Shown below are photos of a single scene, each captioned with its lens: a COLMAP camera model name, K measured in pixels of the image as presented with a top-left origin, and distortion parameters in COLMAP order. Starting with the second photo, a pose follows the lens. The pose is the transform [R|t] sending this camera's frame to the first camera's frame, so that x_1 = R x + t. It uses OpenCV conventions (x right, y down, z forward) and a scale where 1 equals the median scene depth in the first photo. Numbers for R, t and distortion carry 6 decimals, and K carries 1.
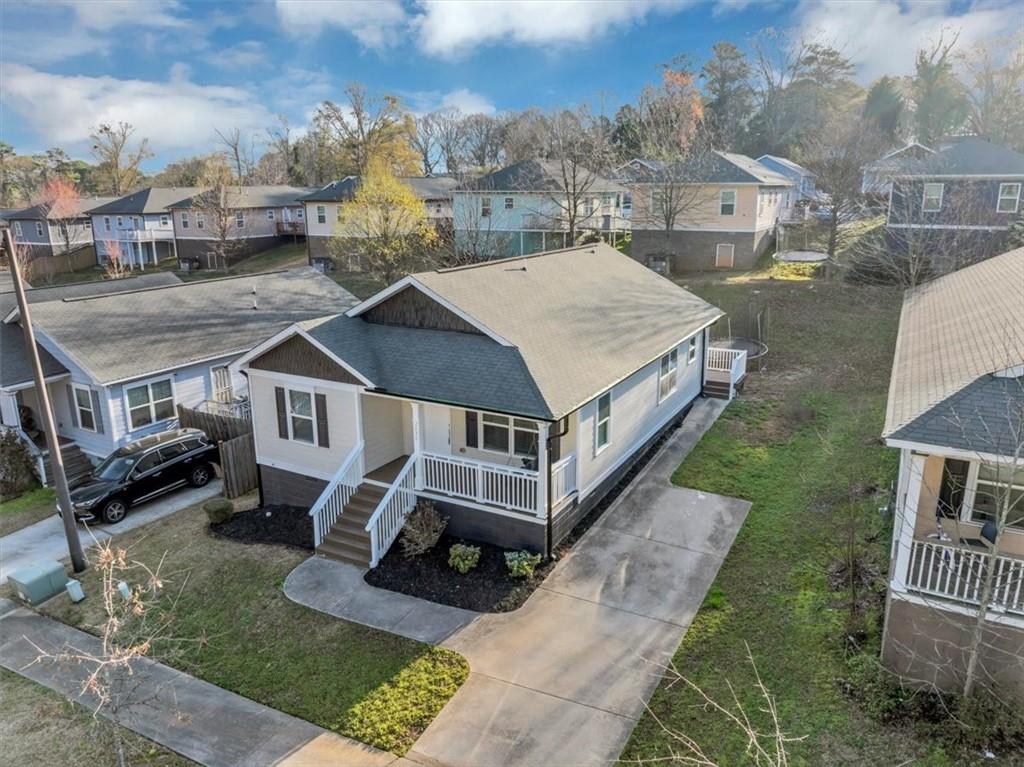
lens RADIAL K [[720.9, 0, 512.0], [0, 720.9, 383.5], [0, 0, 1]] dist [-0.023976, -0.002005]
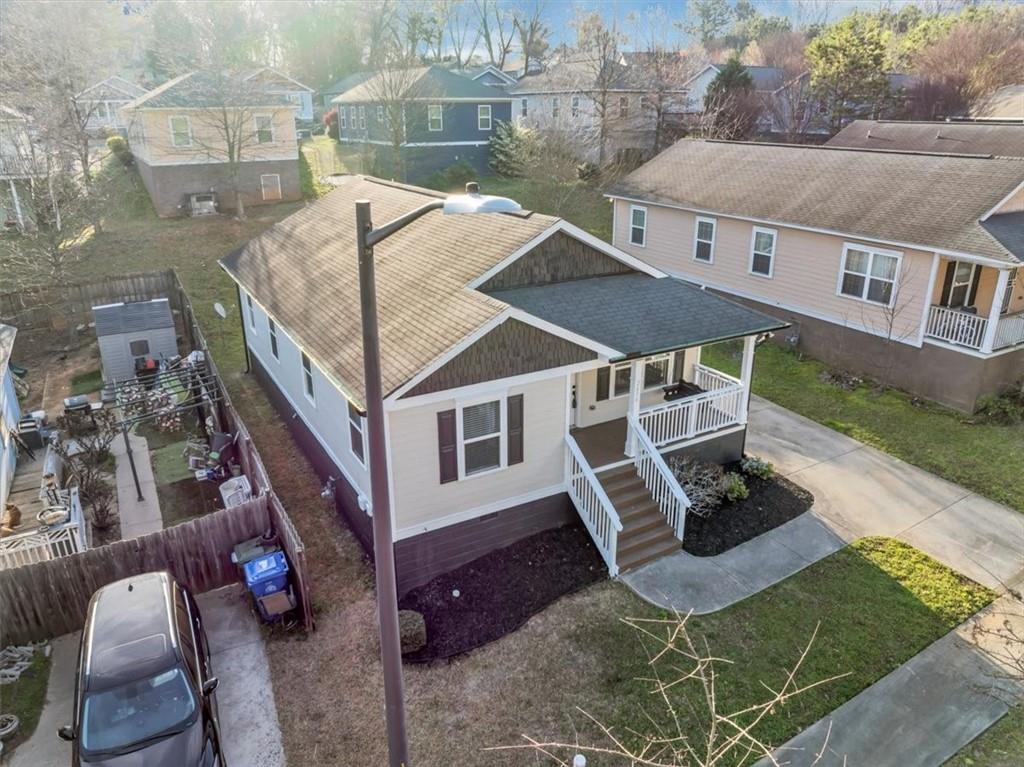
lens RADIAL K [[720.9, 0, 512.0], [0, 720.9, 383.5], [0, 0, 1]] dist [-0.023976, -0.002005]
pose [[0.516119, -0.302517, 0.801315, -0.866451], [0.225410, 0.950545, 0.213671, -0.157507], [-0.826324, 0.070344, 0.558784, 0.596680]]
